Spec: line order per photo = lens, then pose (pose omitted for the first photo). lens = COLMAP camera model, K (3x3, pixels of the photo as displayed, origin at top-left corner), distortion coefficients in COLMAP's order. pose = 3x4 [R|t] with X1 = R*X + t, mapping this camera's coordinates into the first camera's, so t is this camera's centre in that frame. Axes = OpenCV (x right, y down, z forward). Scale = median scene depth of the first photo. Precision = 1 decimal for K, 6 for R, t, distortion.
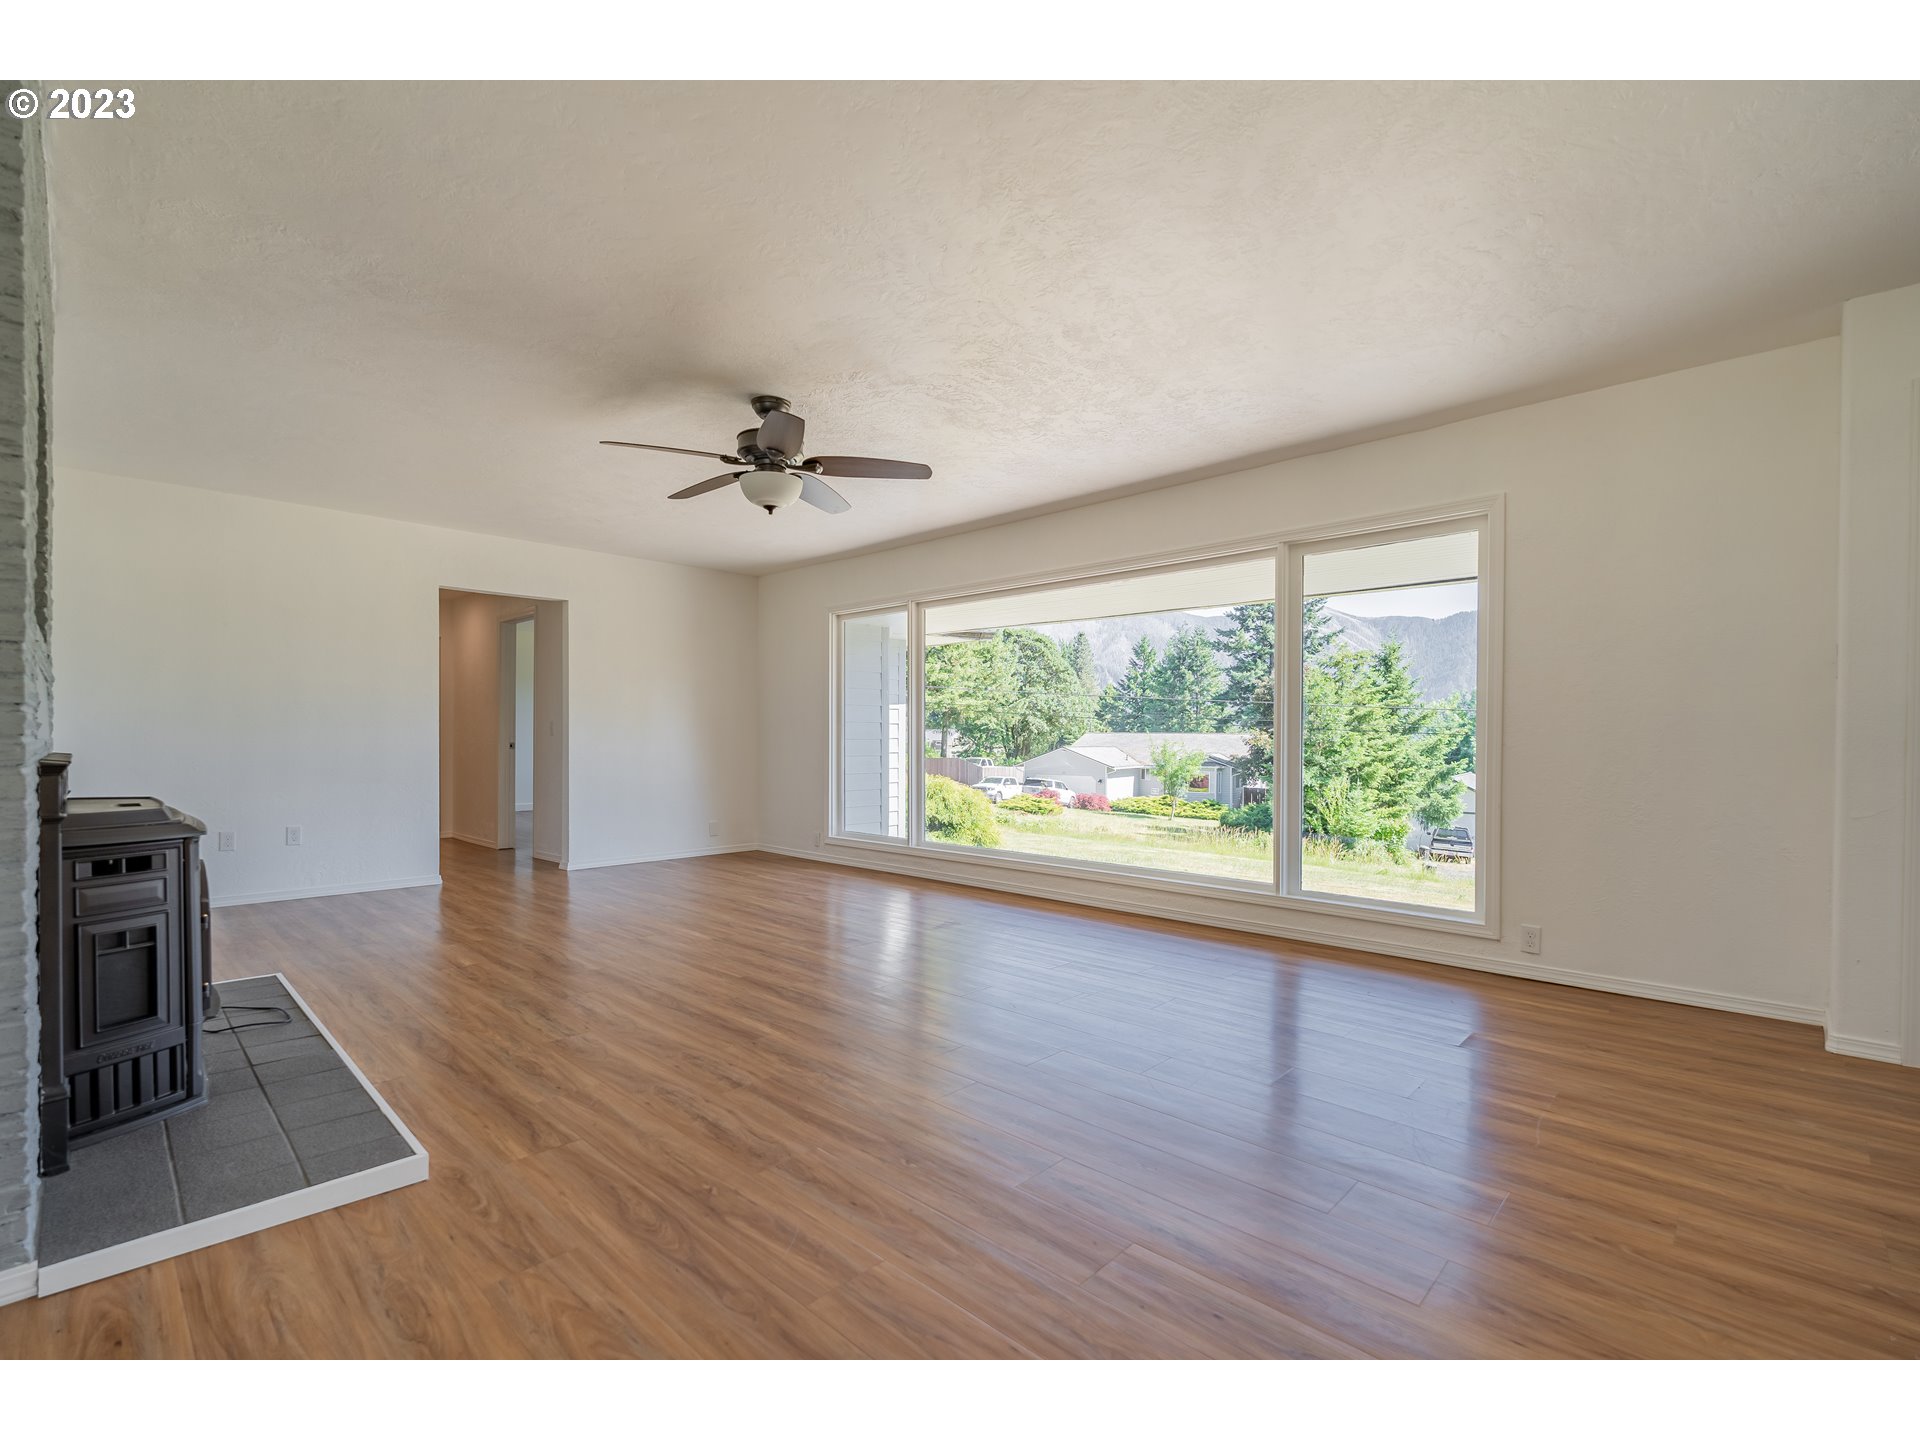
lens RADIAL K [[858.9, 0, 973.9], [0, 858.9, 718.8], [0, 0, 1]] dist [-0.001564, 0.000066]
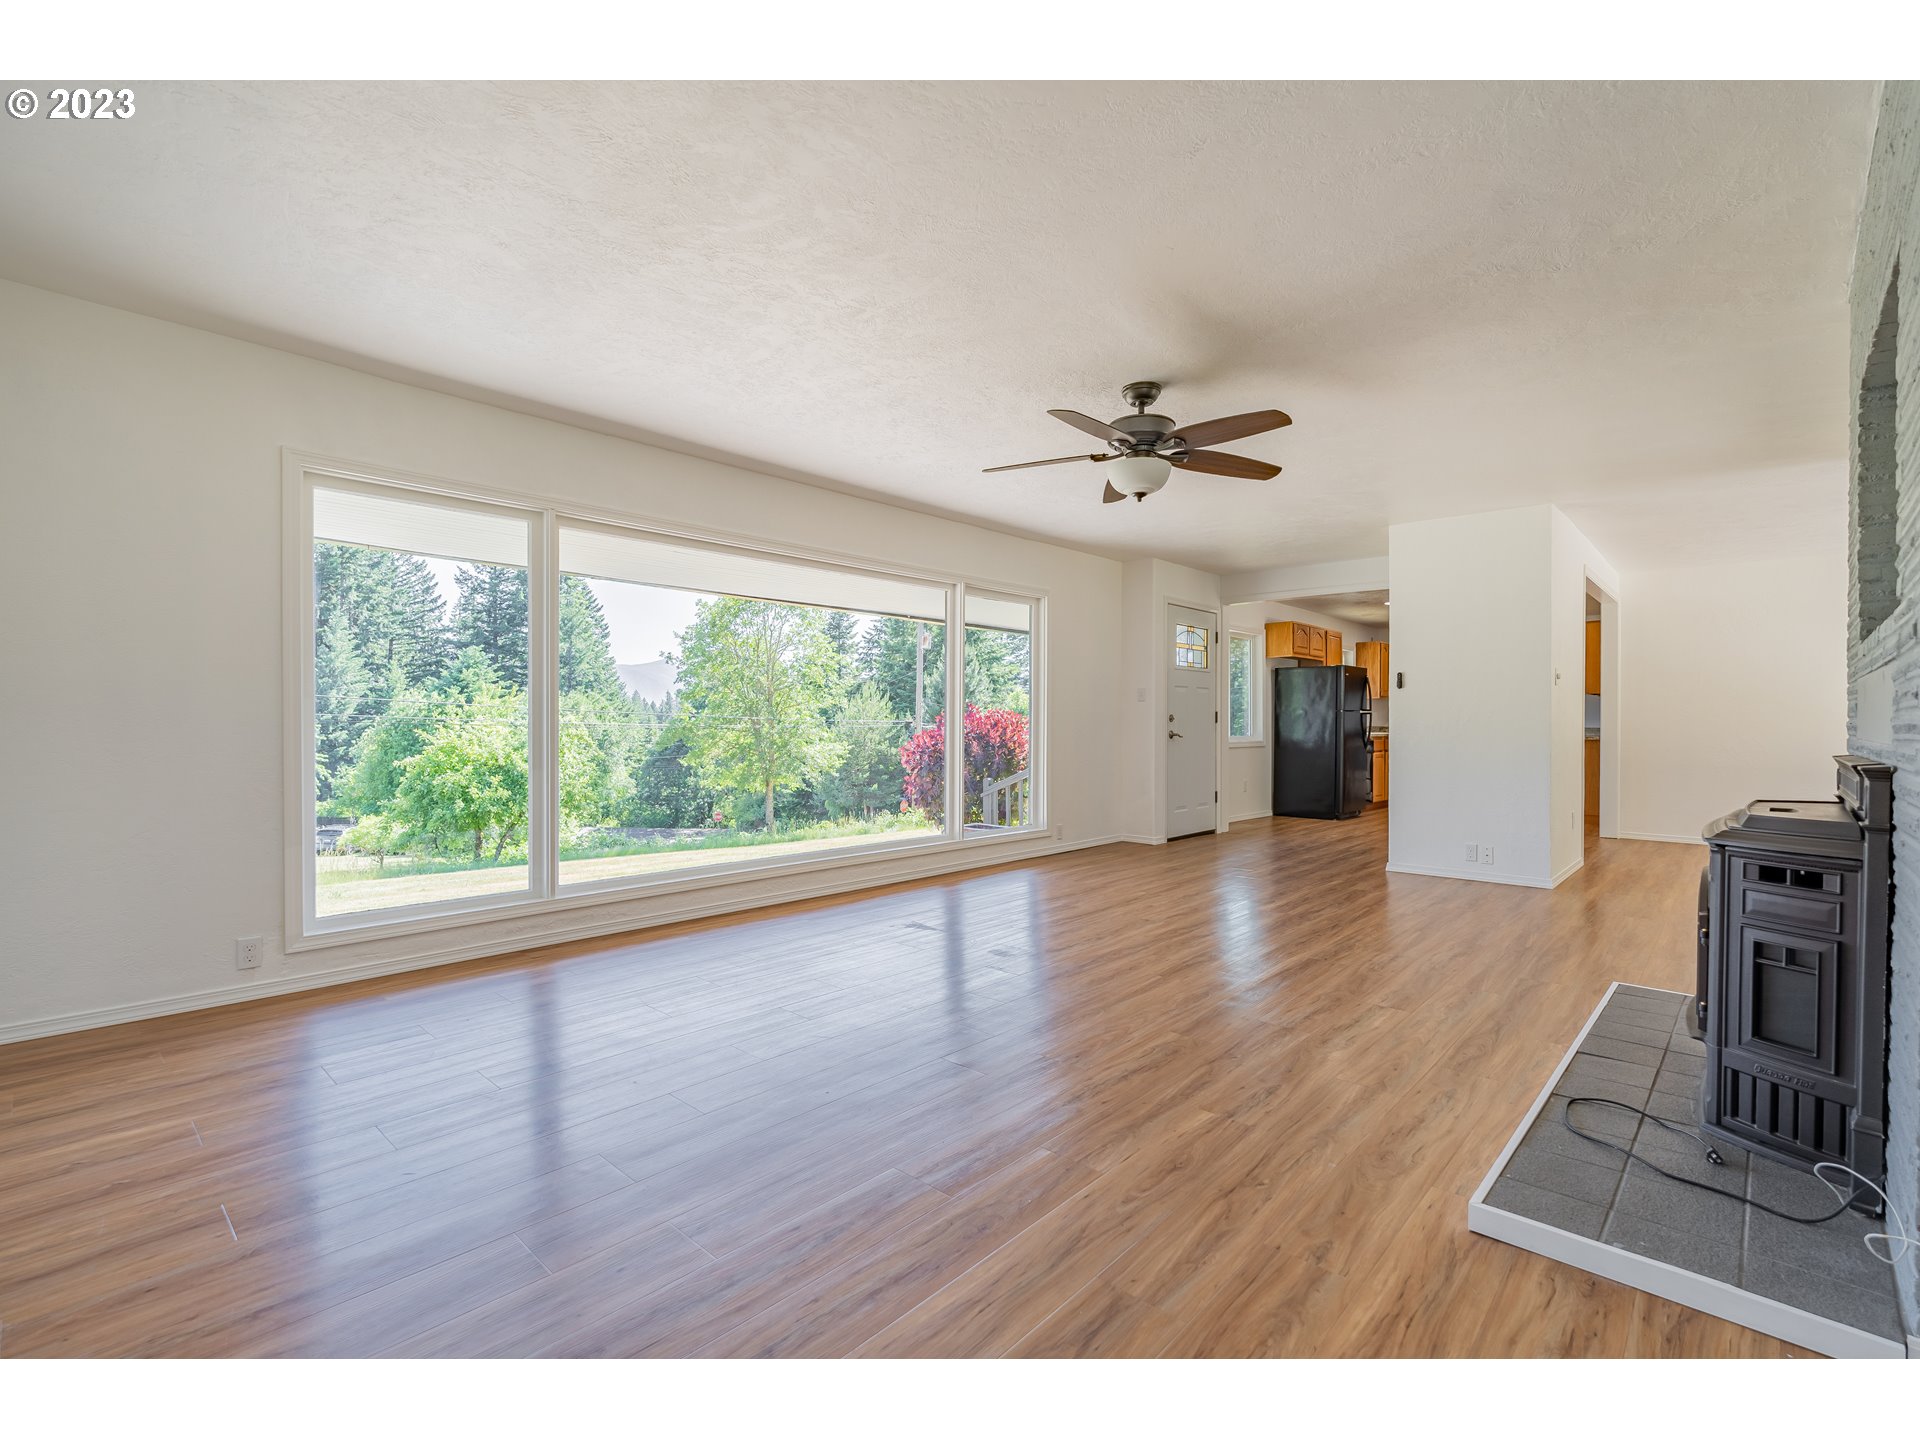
lens RADIAL K [[888.2, 0, 965.2], [0, 888.2, 730.2], [0, 0, 1]] dist [0.027948, 0.000139]
pose [[-0.031990, -0.011912, 0.999417, -1.696764], [-0.024091, 0.999648, 0.011144, 0.022883], [-0.999198, -0.023721, -0.032266, 1.688035]]
